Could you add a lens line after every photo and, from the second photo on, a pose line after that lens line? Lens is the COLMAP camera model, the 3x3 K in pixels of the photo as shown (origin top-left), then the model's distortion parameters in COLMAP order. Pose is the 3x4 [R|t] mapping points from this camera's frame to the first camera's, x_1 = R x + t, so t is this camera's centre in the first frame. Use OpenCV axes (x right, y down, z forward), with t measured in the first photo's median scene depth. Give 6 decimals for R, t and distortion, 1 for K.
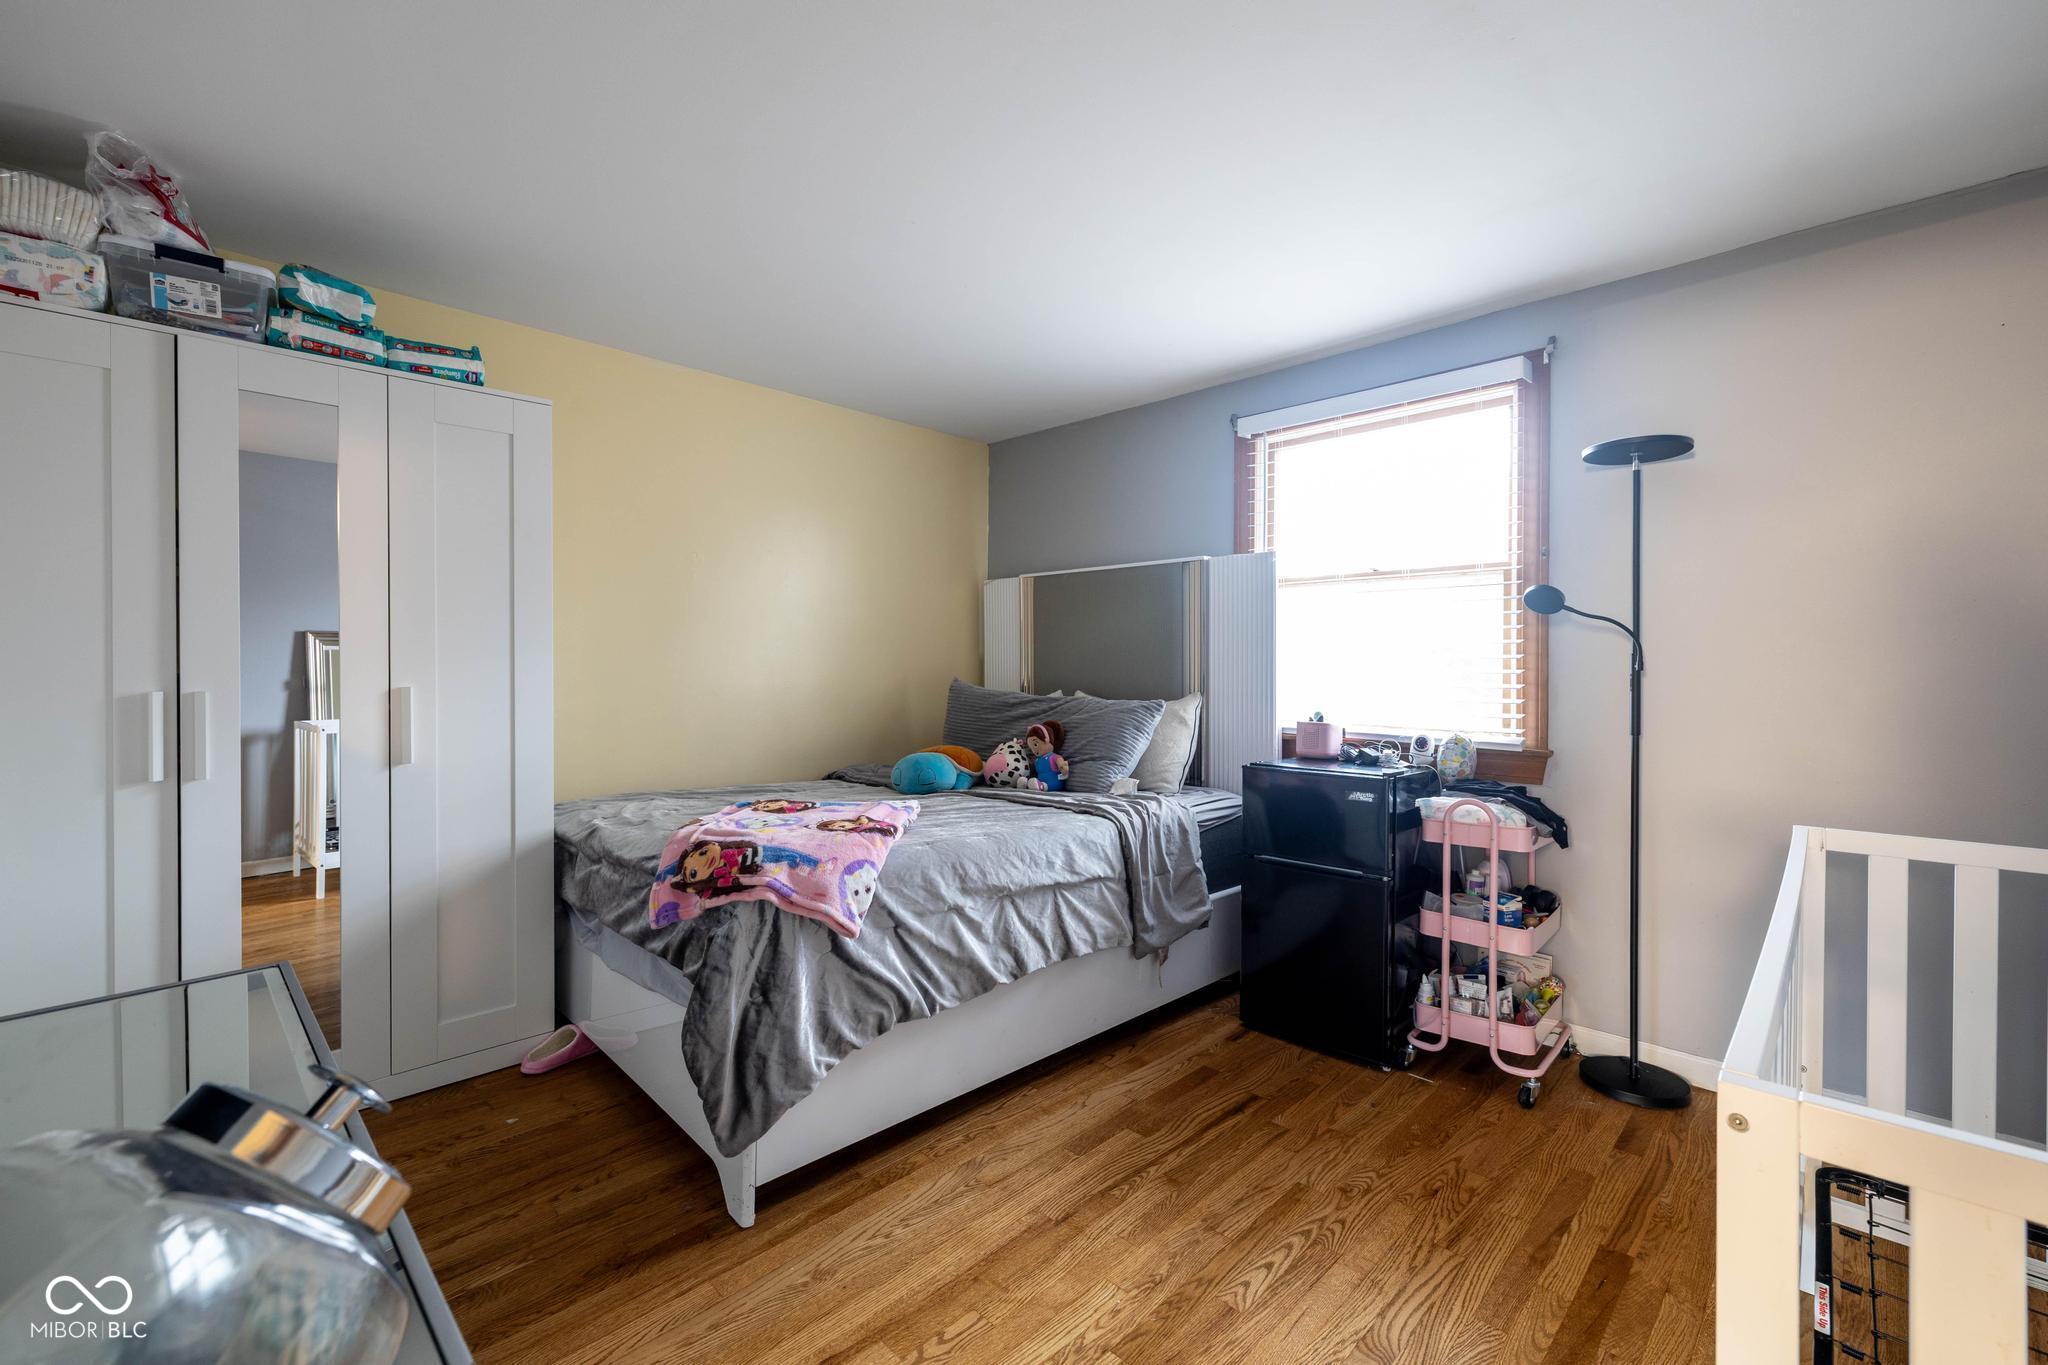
lens RADIAL K [[867.3, 0, 1020.5], [0, 867.3, 675.0], [0, 0, 1]] dist [0.001932, 0.000066]
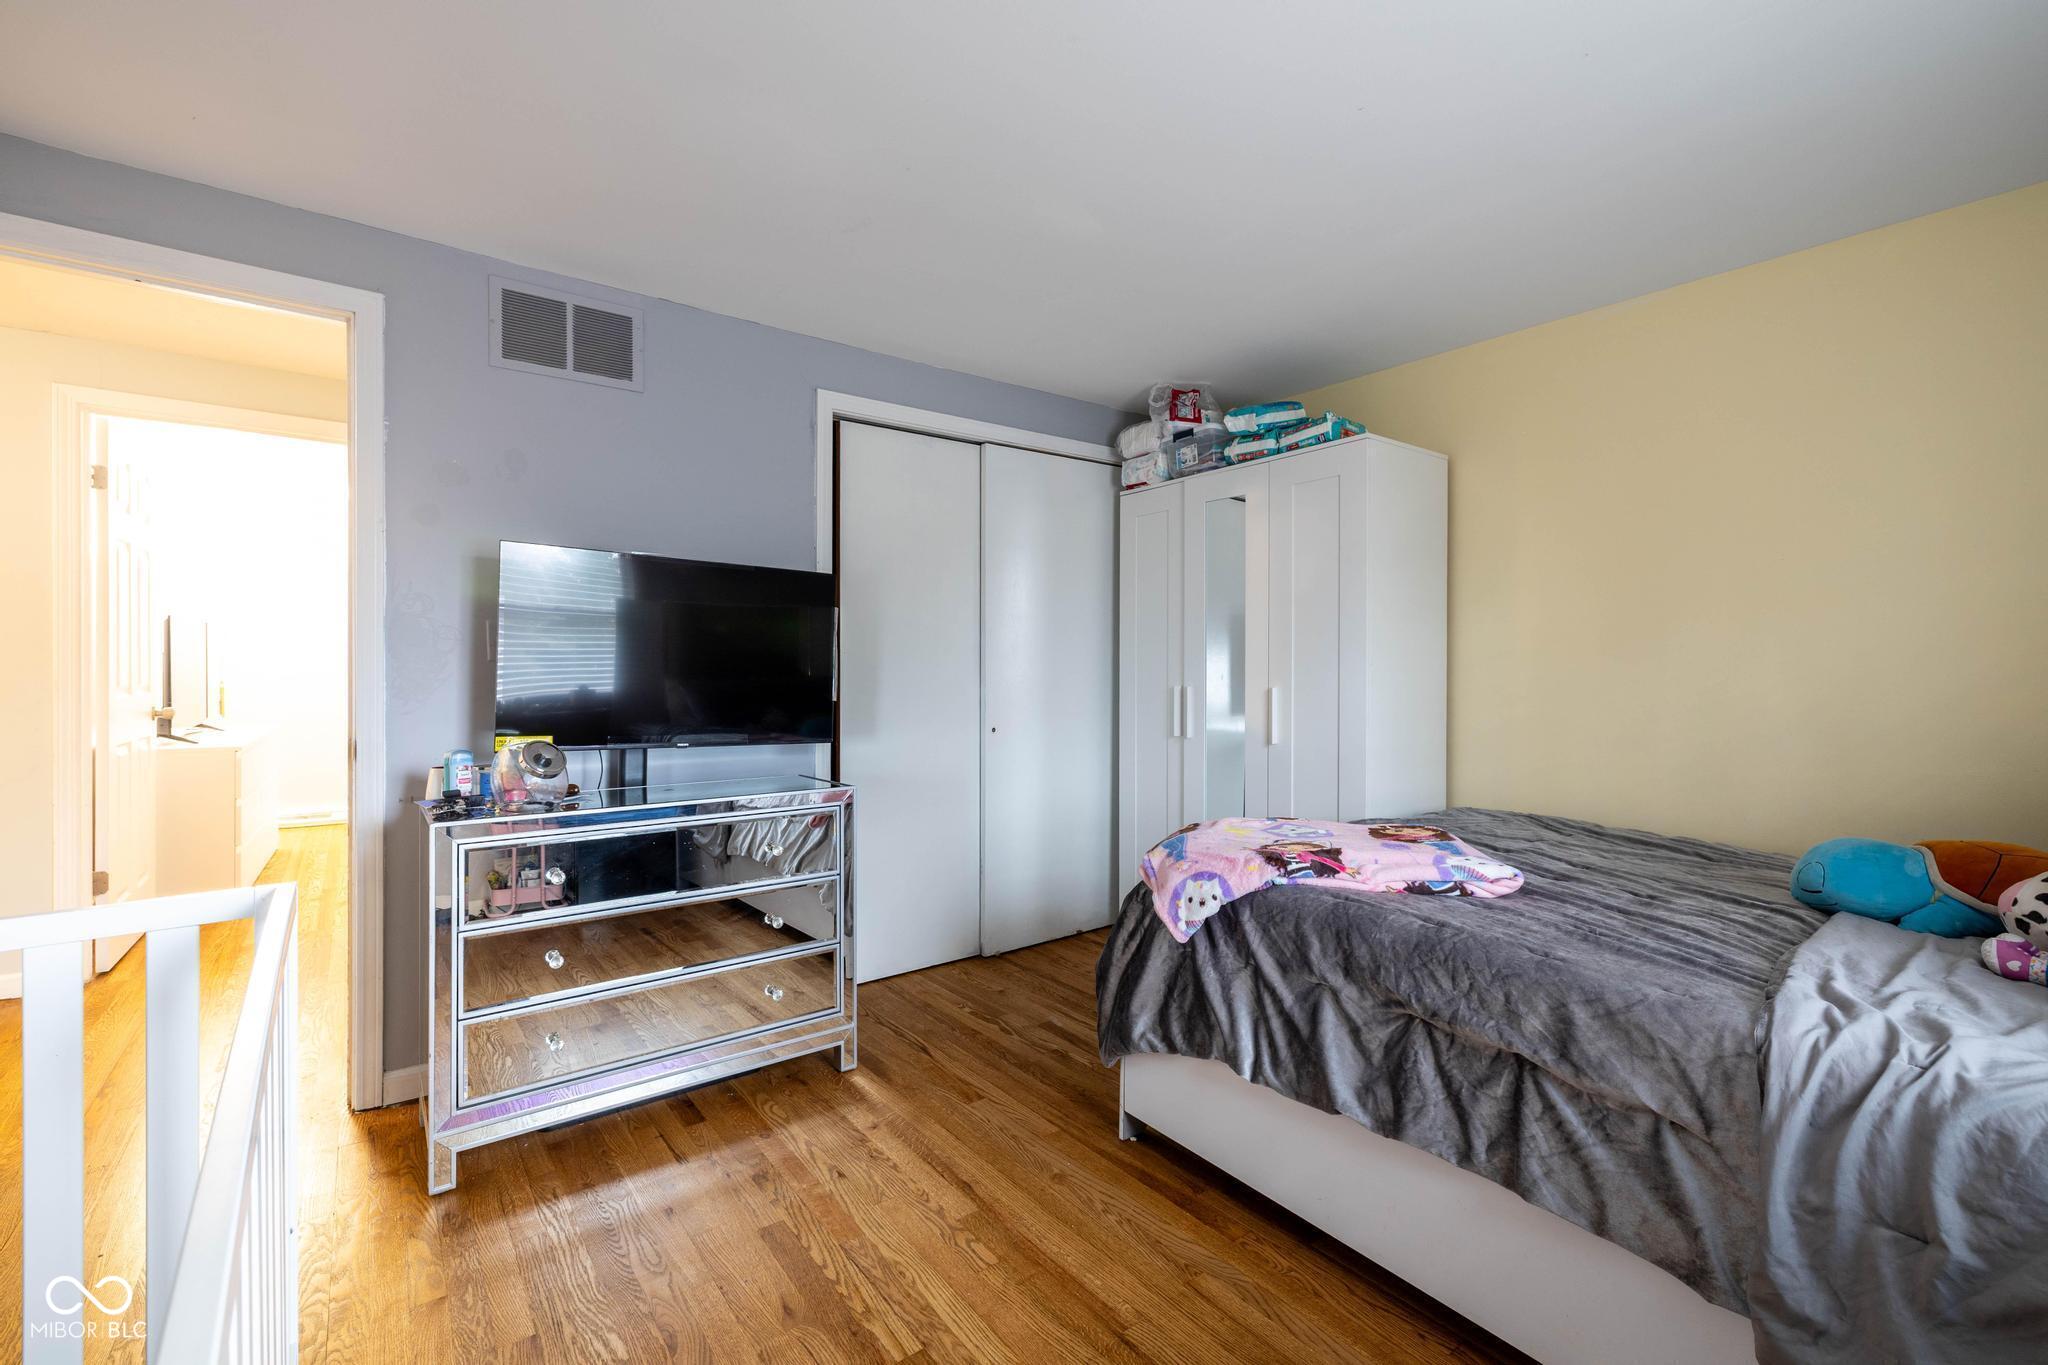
lens RADIAL K [[867.3, 0, 1019.0], [0, 867.3, 672.8], [0, 0, 1]] dist [0.001932, 0.000066]
pose [[-0.140762, 0.005561, -0.990028, 0.751326], [-0.013434, 0.999881, 0.007526, -0.013032], [0.989952, 0.014360, -0.140671, 0.859460]]
